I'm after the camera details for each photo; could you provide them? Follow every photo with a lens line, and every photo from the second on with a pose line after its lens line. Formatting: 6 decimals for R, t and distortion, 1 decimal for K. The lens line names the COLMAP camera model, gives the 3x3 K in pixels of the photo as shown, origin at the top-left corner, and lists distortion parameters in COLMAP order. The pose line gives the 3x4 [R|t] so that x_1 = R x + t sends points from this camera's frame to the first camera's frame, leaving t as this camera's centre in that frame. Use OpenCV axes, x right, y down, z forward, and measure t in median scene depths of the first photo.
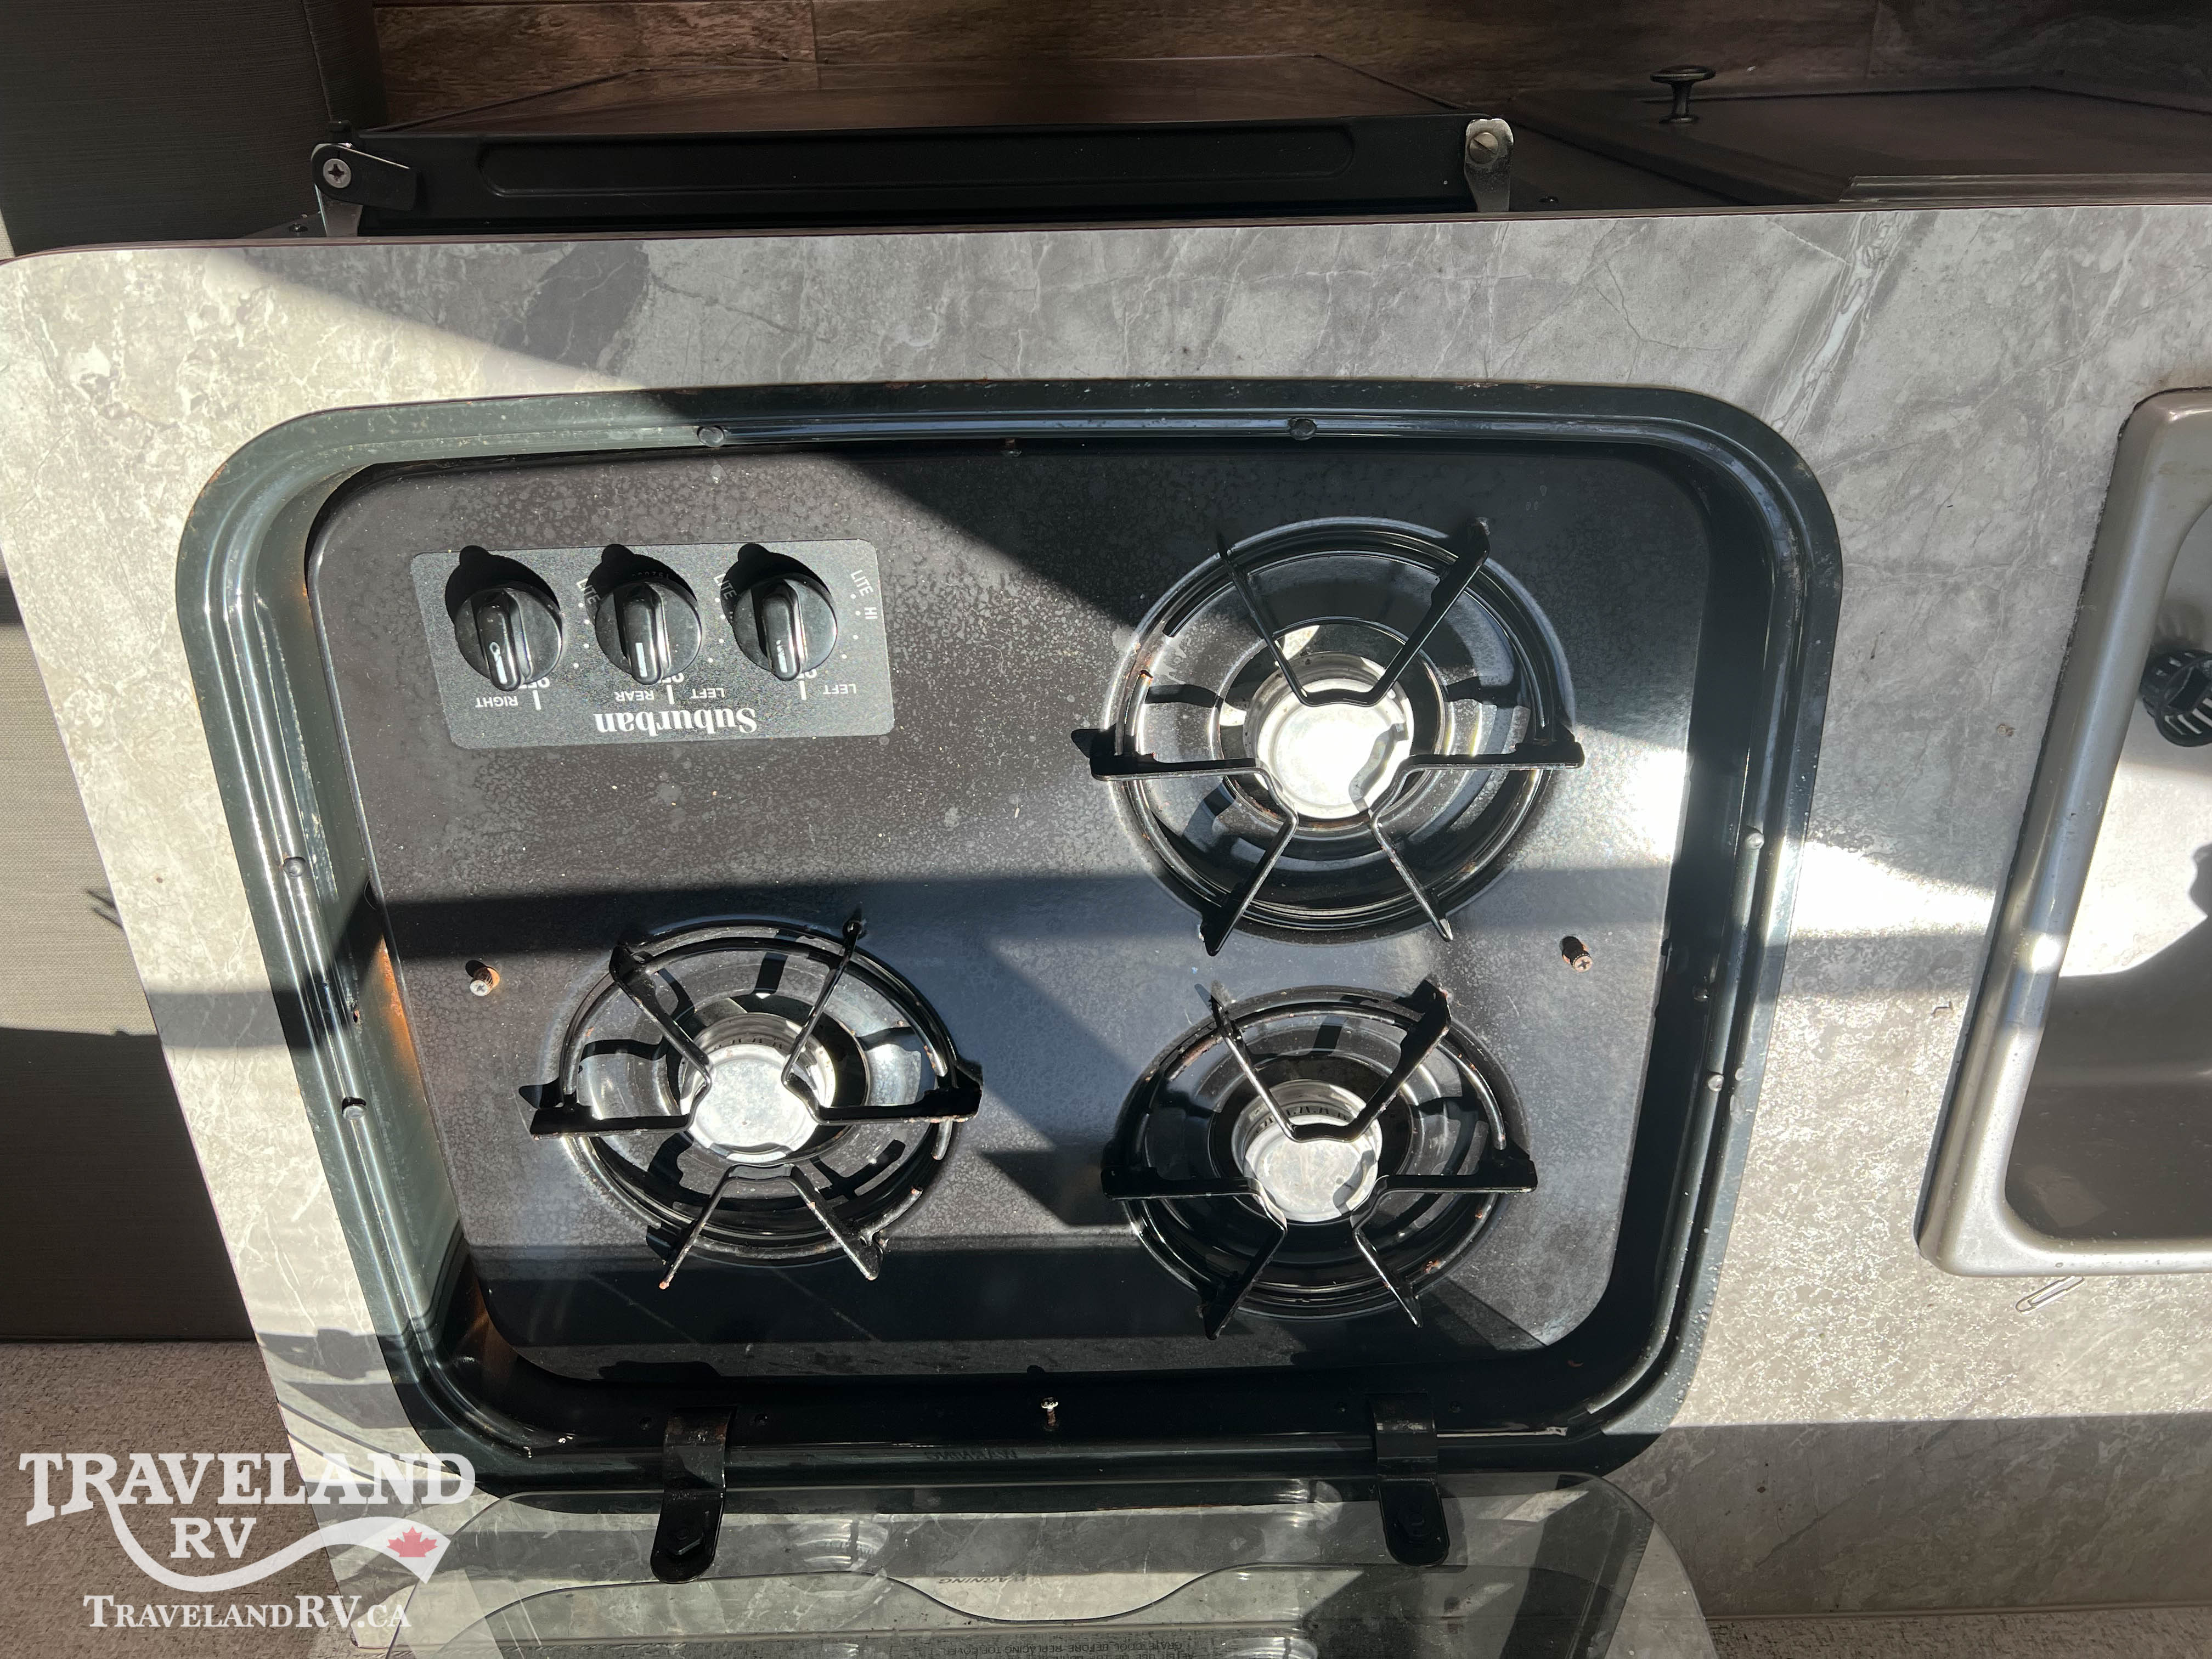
lens RADIAL K [[1686.7, 0, 1117.8], [0, 1686.7, 824.7], [0, 0, 1]] dist [0.050447, -0.068402]
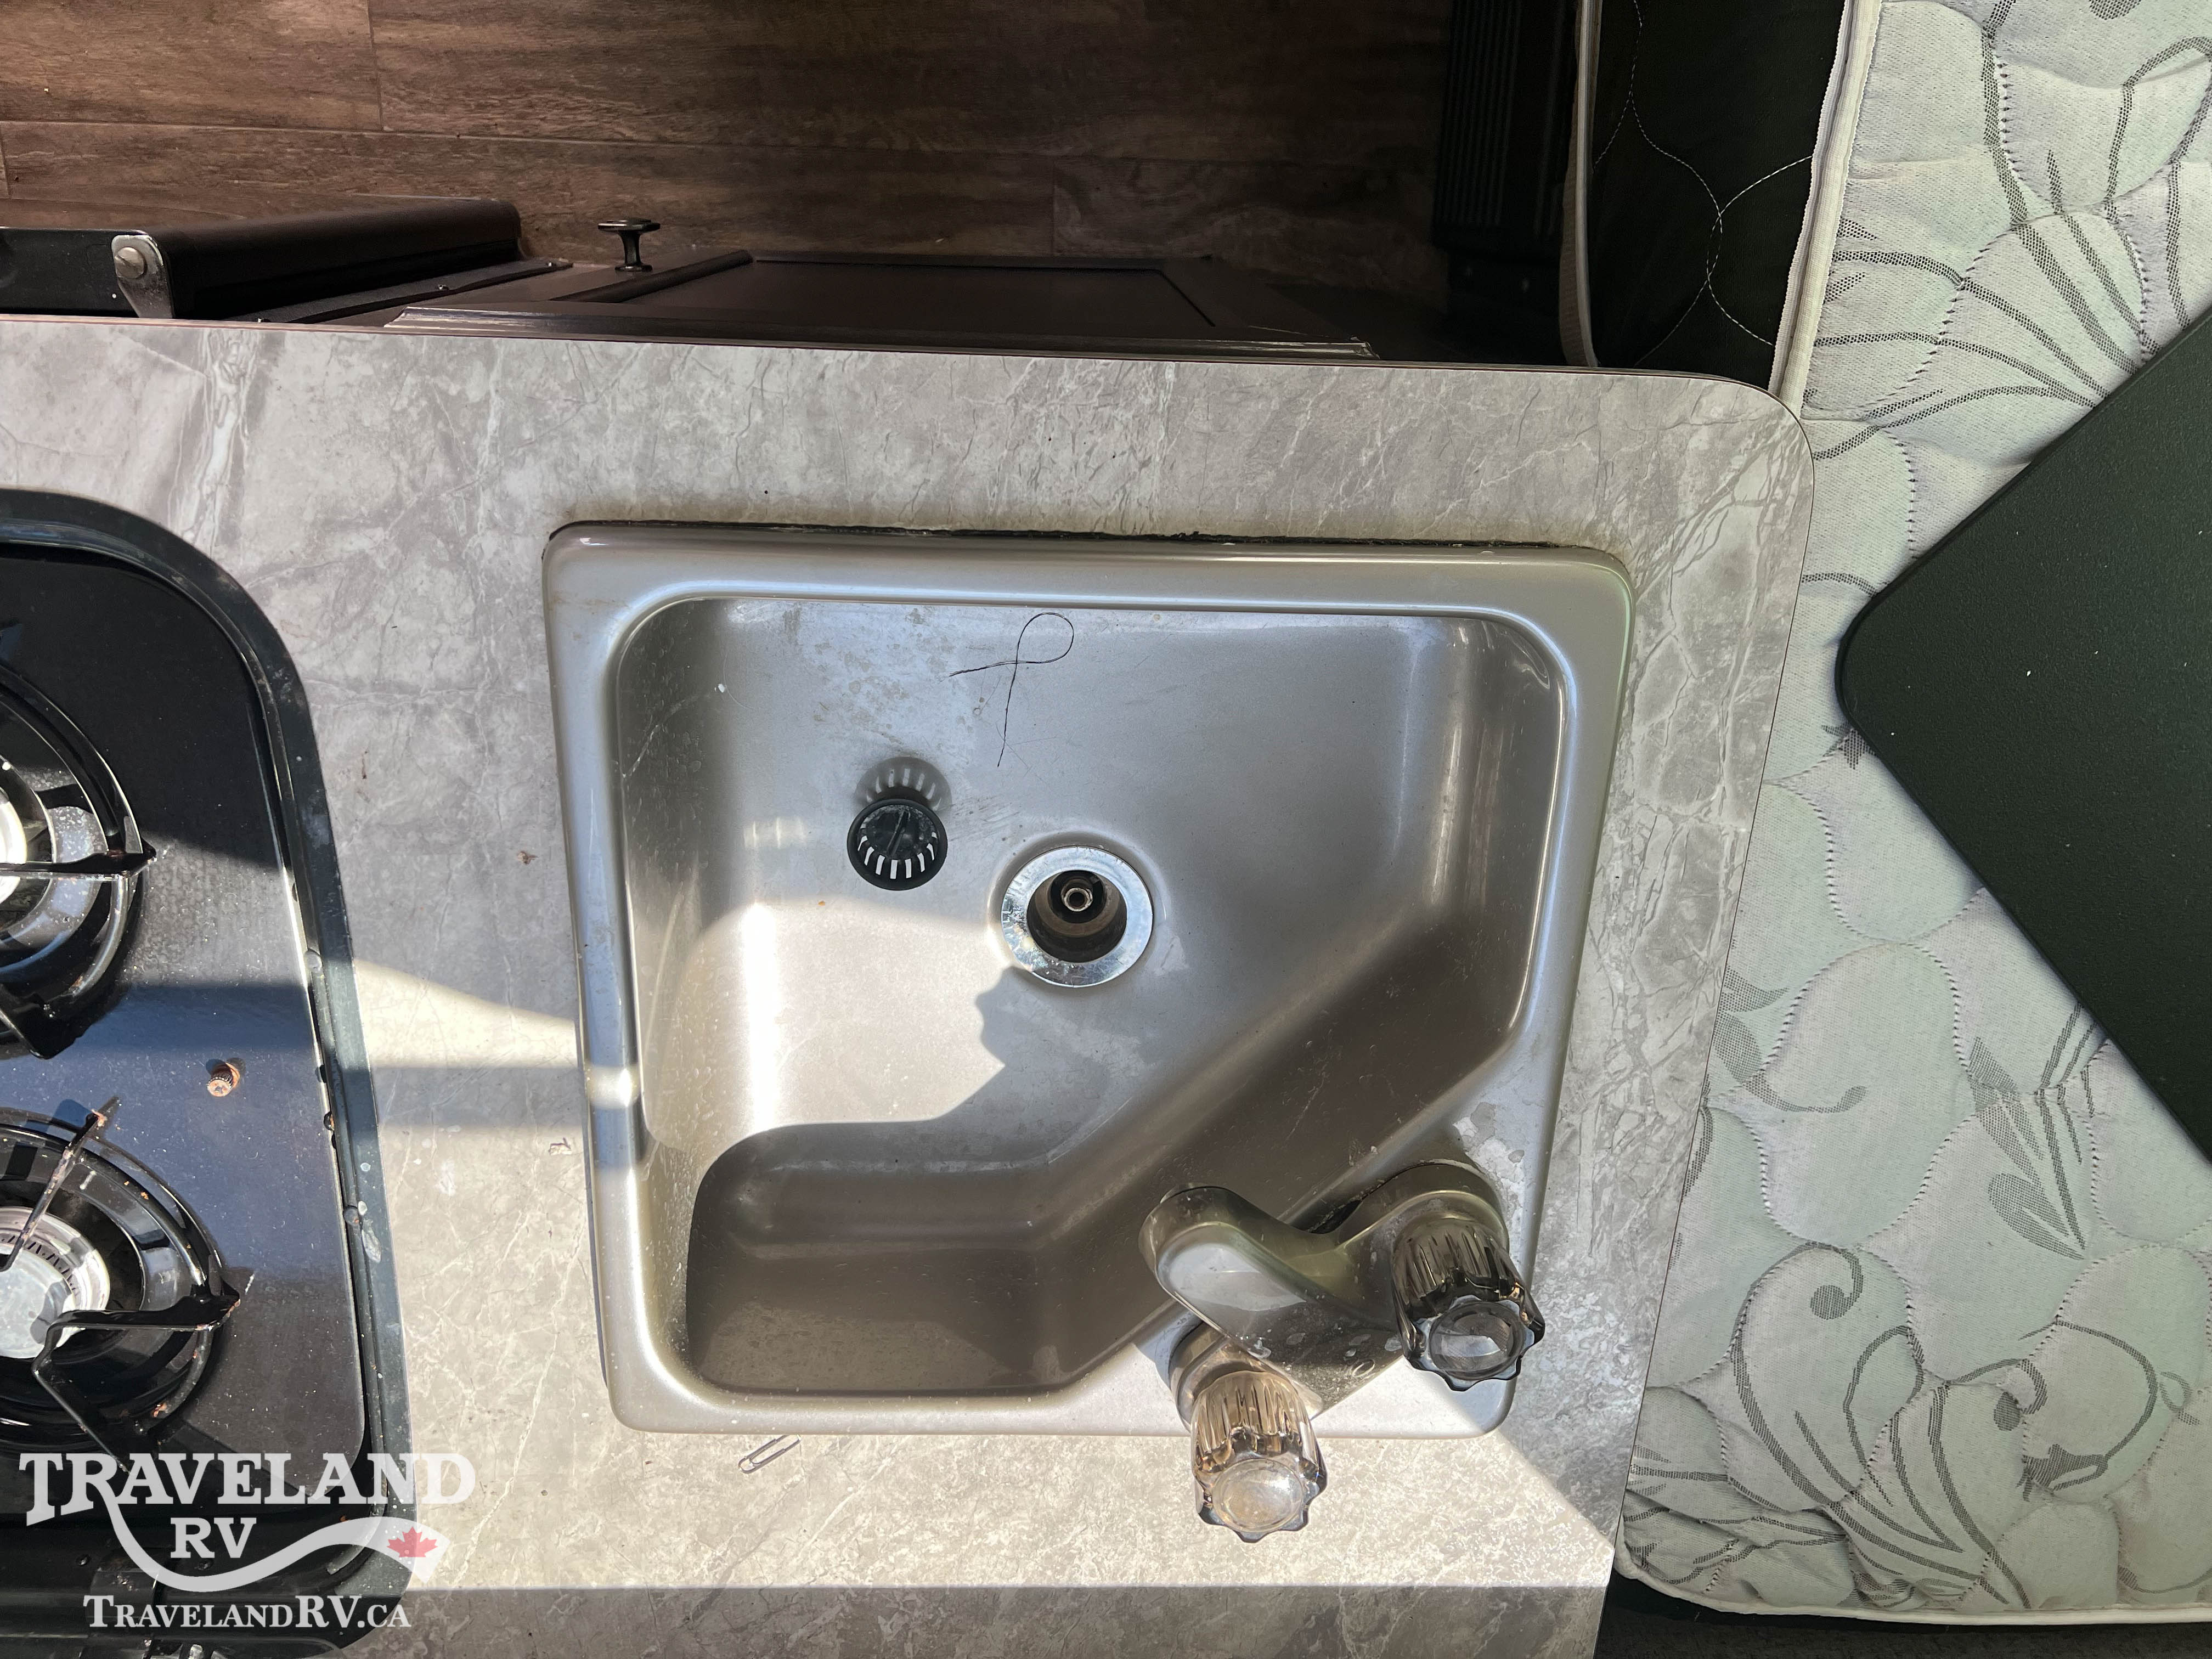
lens RADIAL K [[1686.7, 0, 1020.3], [0, 1686.7, 822.9], [0, 0, 1]] dist [0.050447, -0.068402]
pose [[0.998268, 0.042758, 0.040405, 0.832801], [-0.038891, 0.994991, -0.092085, 0.004321], [-0.044140, 0.090354, 0.994931, 0.004854]]
